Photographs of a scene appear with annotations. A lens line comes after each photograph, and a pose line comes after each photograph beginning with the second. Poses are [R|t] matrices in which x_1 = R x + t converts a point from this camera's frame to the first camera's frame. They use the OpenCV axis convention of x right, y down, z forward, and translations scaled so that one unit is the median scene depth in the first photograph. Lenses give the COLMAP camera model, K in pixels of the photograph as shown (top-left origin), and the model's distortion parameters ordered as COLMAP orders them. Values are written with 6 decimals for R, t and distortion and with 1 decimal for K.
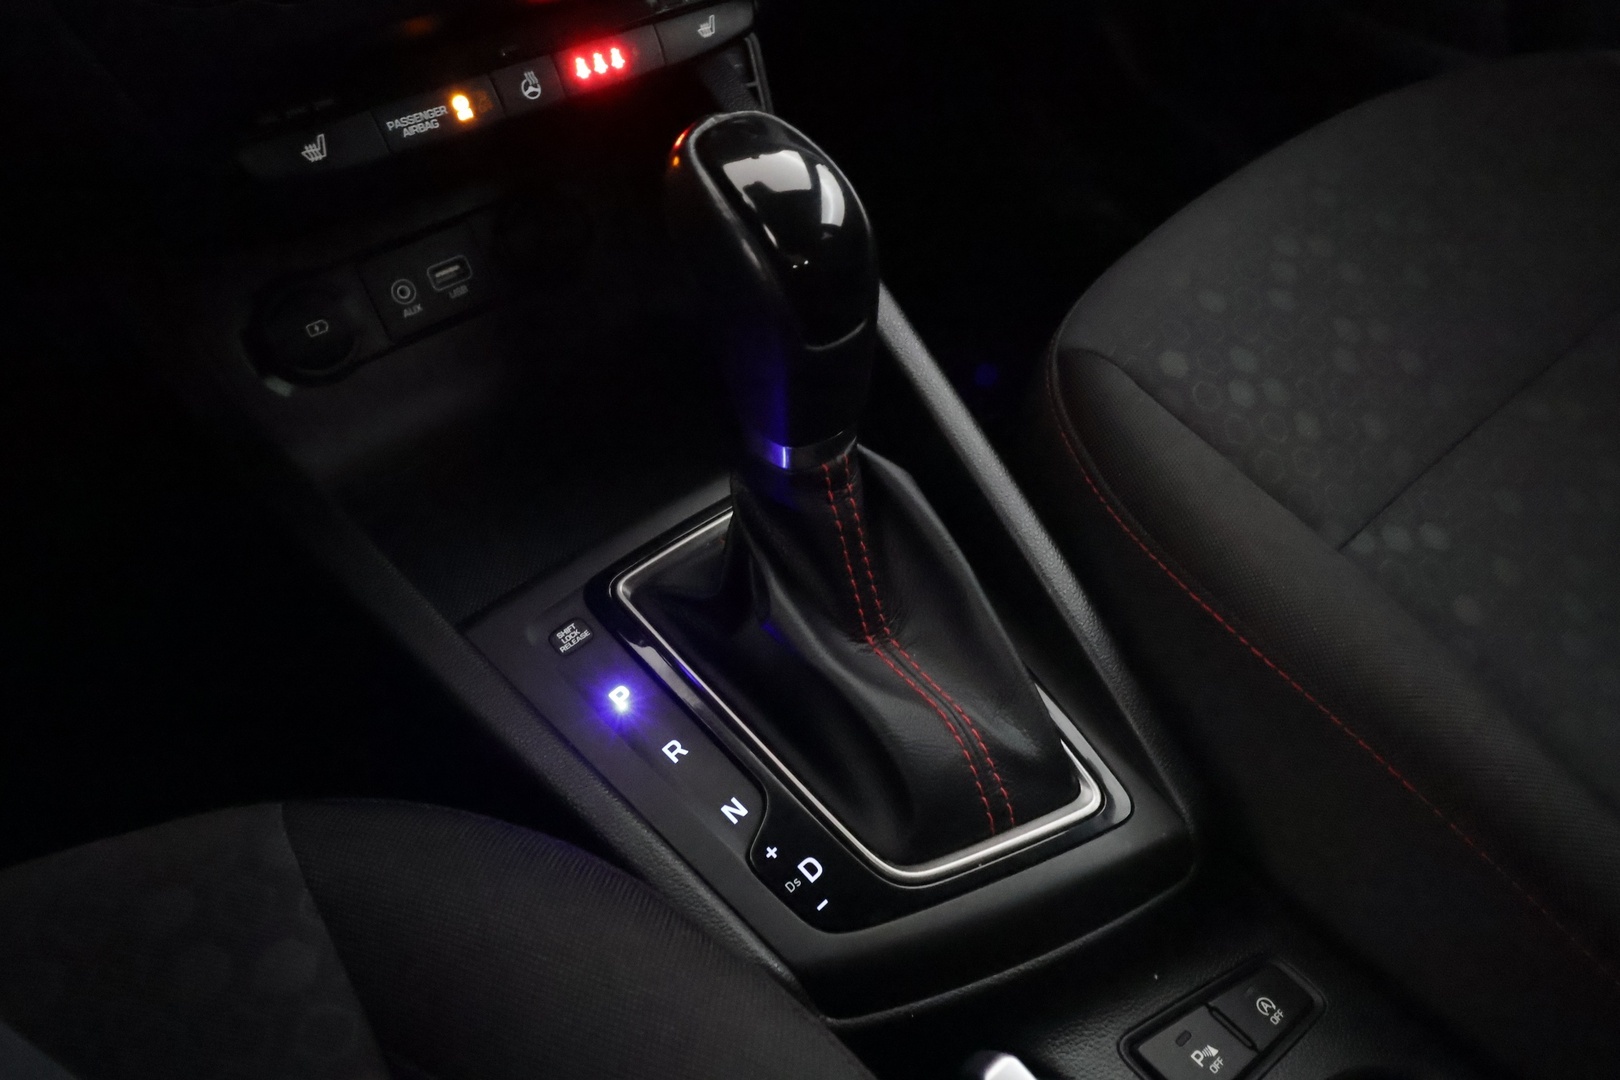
lens RADIAL K [[1283.1, 0, 809.9], [0, 1283.1, 532.8], [0, 0, 1]] dist [-0.002351, 0.010993]
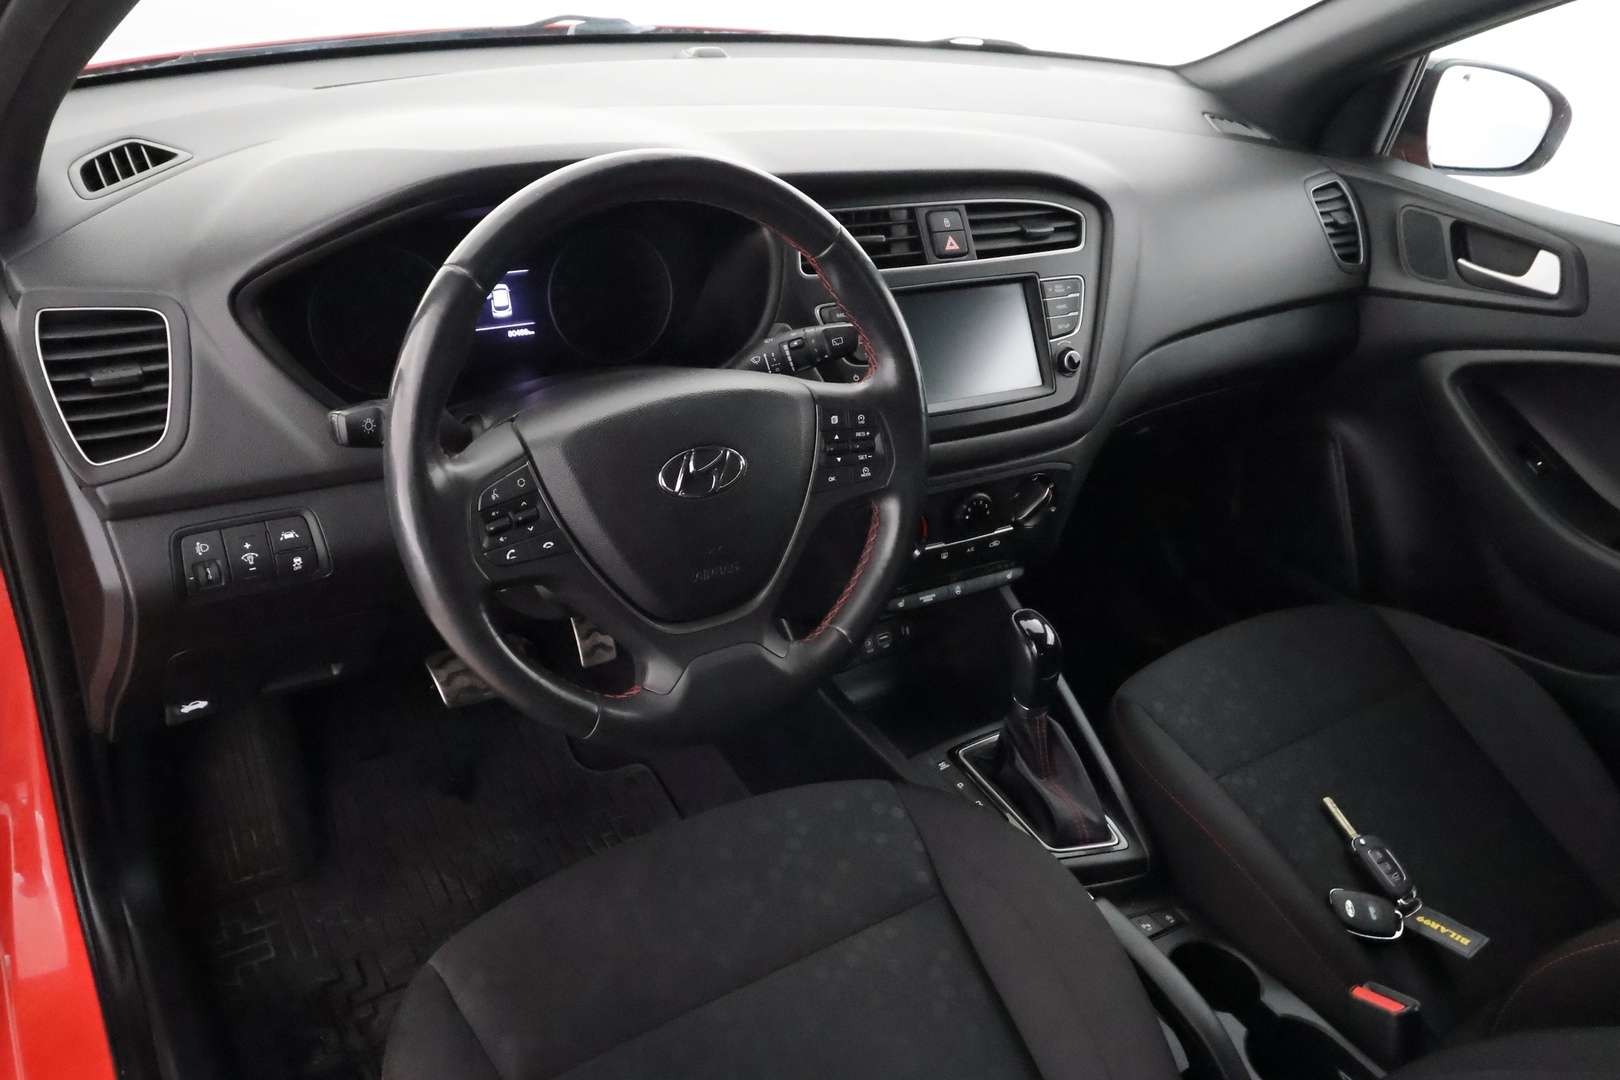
lens RADIAL K [[1283.1, 0, 808.5], [0, 1283.1, 548.4], [0, 0, 1]] dist [-0.002351, 0.010993]
pose [[0.989223, 0.123822, -0.078144, -0.338710], [-0.140362, 0.953866, -0.265403, 0.450545], [0.041676, 0.273511, 0.960966, -2.088713]]
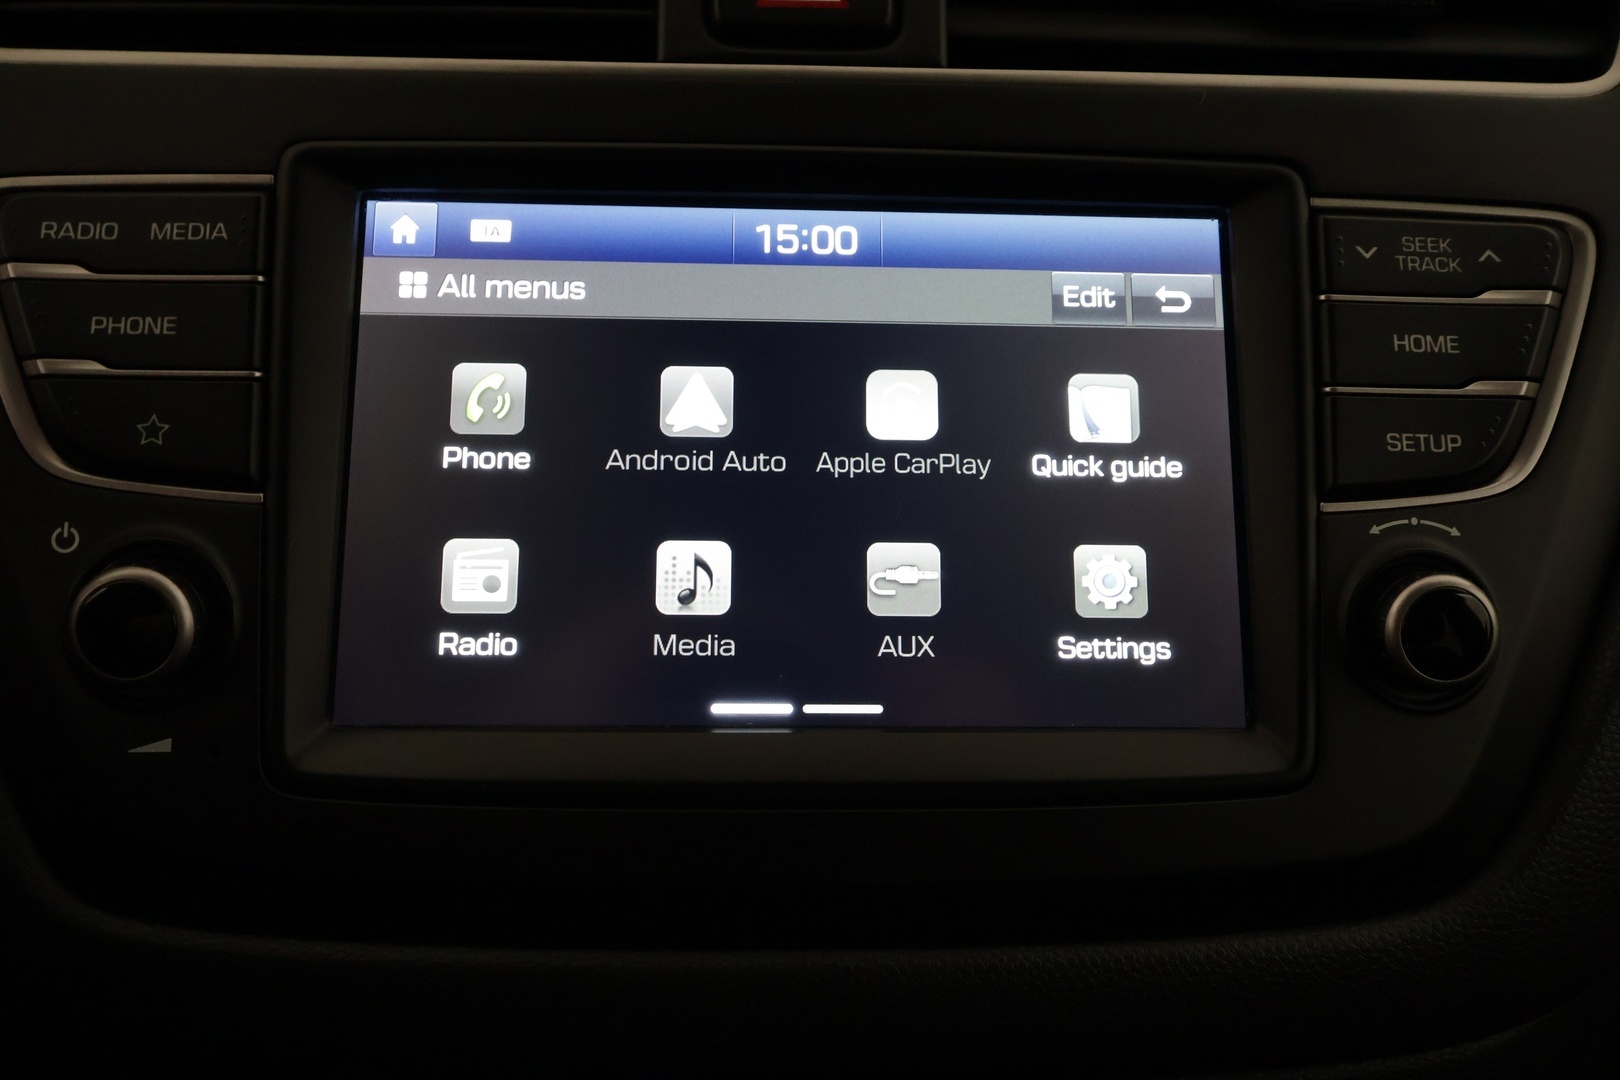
lens RADIAL K [[1283.1, 0, 816.3], [0, 1283.1, 536.0], [0, 0, 1]] dist [-0.002351, 0.010993]
pose [[0.815428, 0.225374, -0.533182, 0.054592], [-0.419884, 0.864337, -0.276803, -0.638346], [0.398465, 0.449588, 0.799435, 0.175624]]
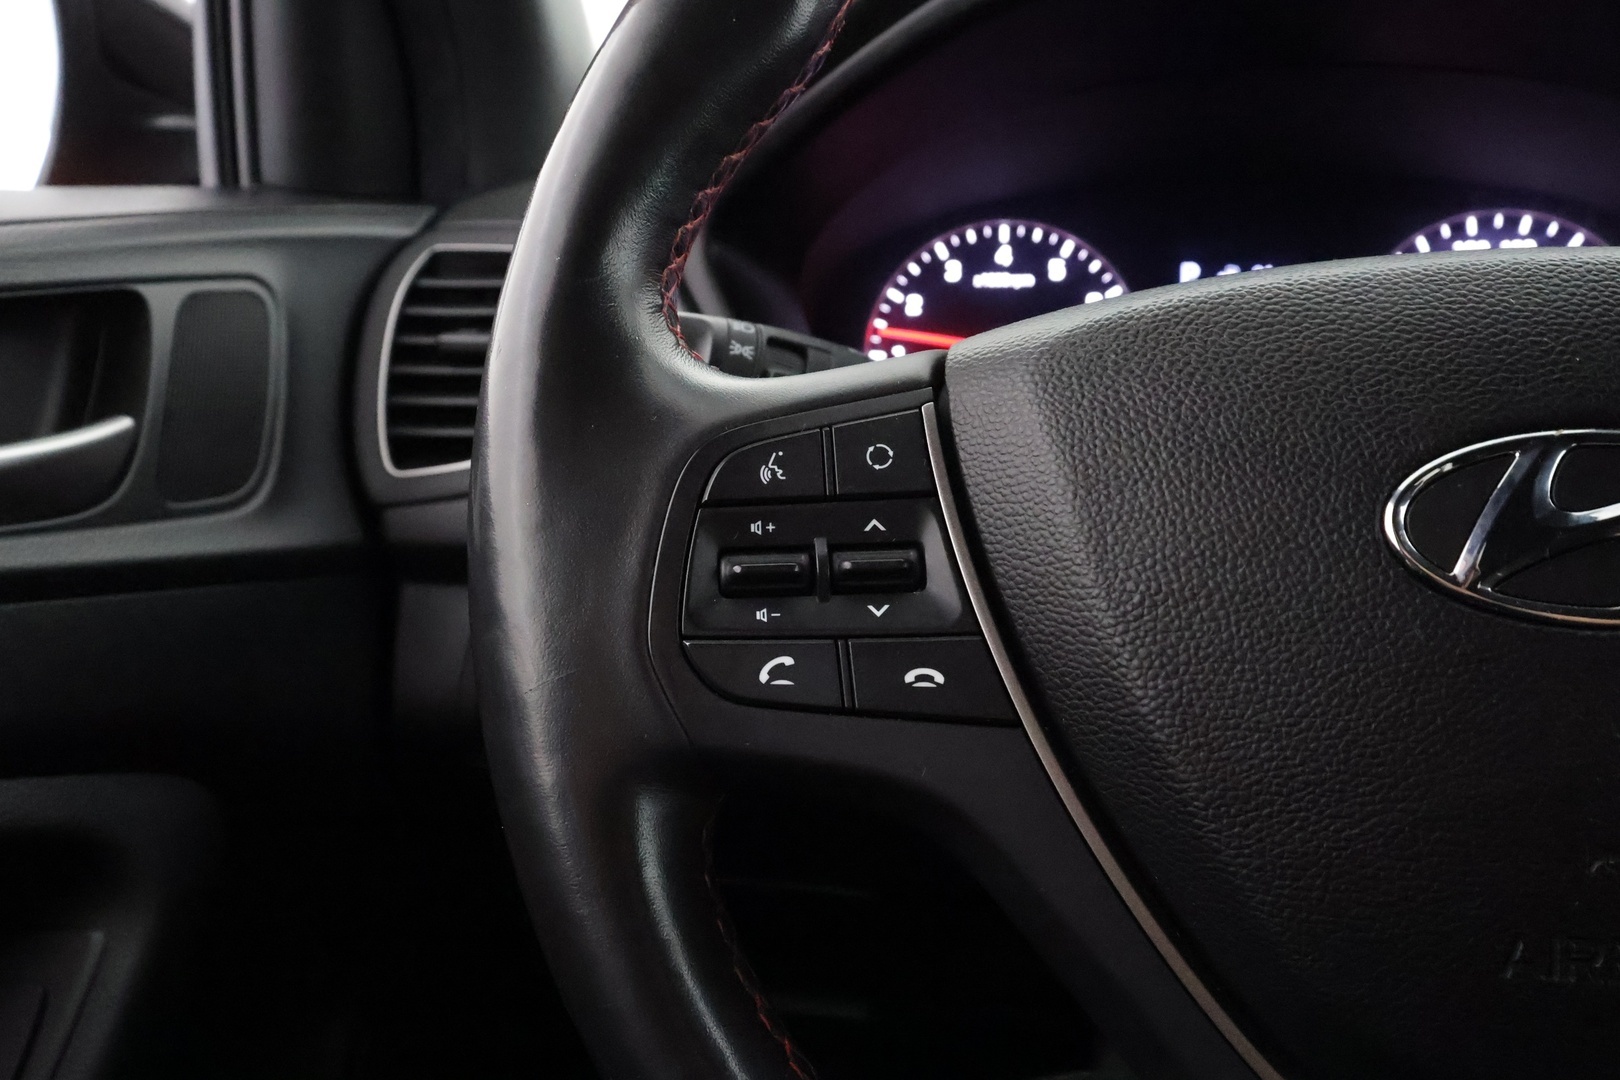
lens RADIAL K [[1283.1, 0, 811.9], [0, 1283.1, 536.1], [0, 0, 1]] dist [-0.002351, 0.010993]
pose [[0.627700, 0.146187, -0.764606, -0.493522], [-0.526495, 0.803216, -0.278654, 0.107282], [0.573408, 0.577472, 0.581145, -0.582193]]
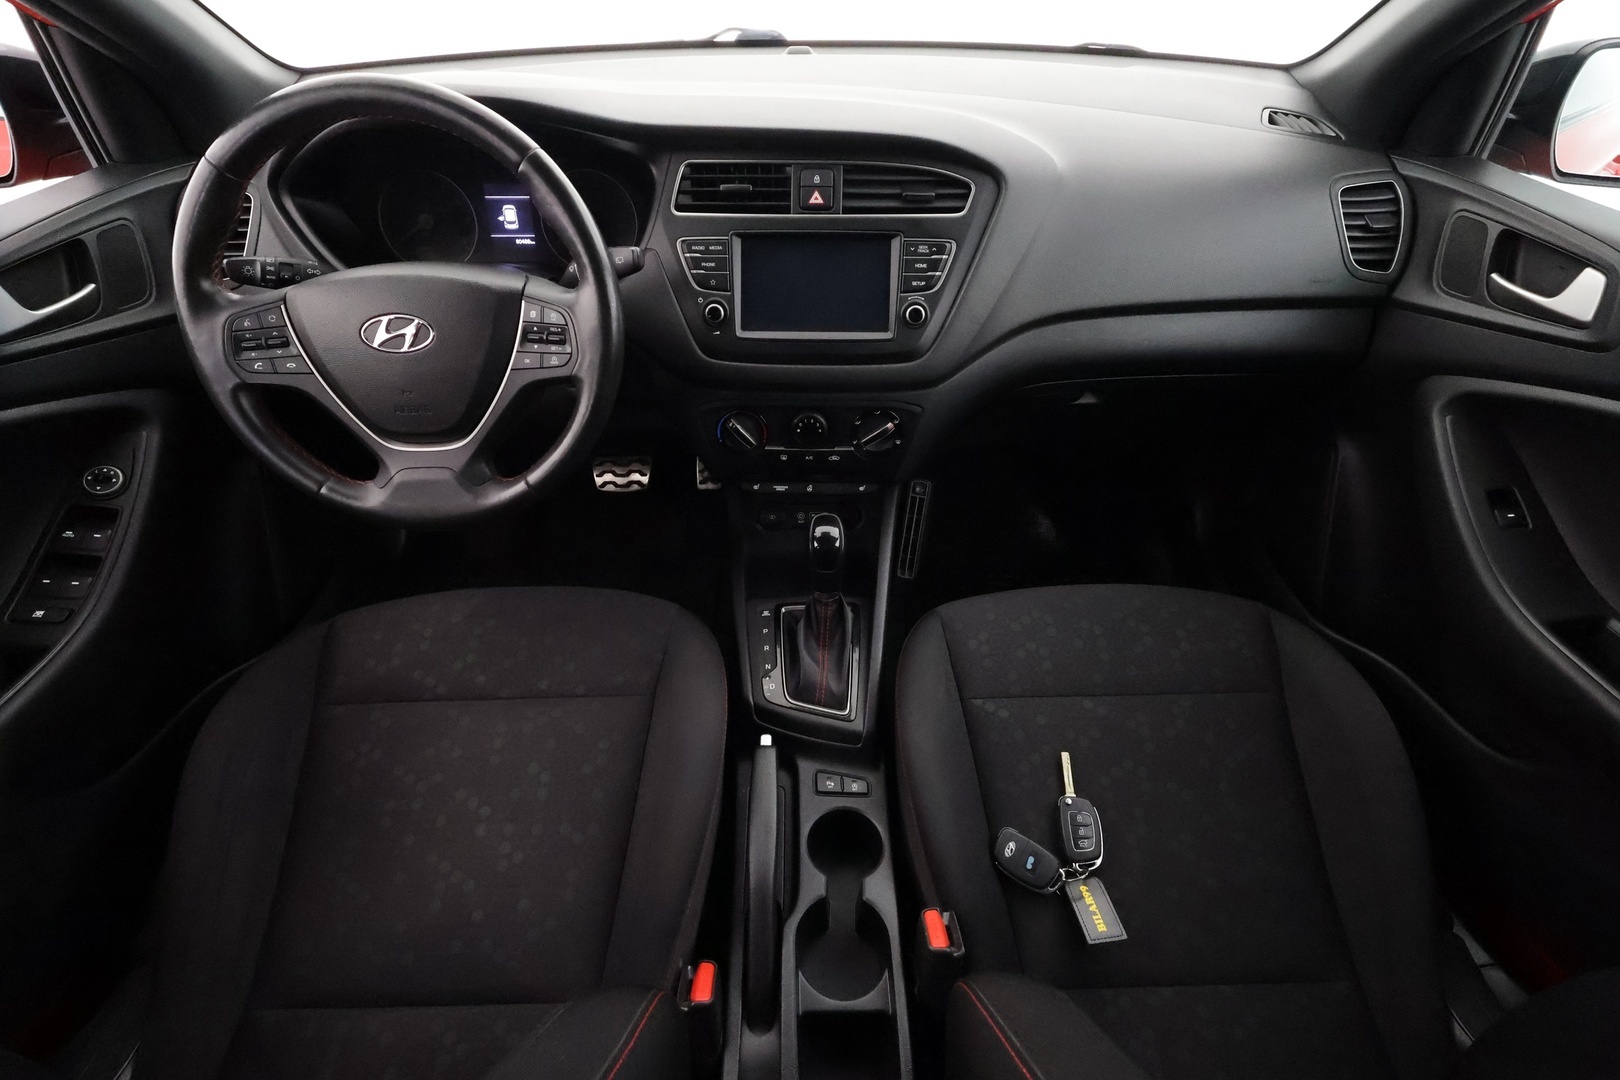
lens RADIAL K [[750.0, 0, 806.0], [0, 750.0, 540.3], [0, 0, 1]] dist [-0.003882, 0.000312]
pose [[0.764874, 0.389385, -0.513174, 1.044173], [-0.443746, 0.895963, 0.018444, -0.227257], [0.466966, 0.213612, 0.858087, -1.012895]]
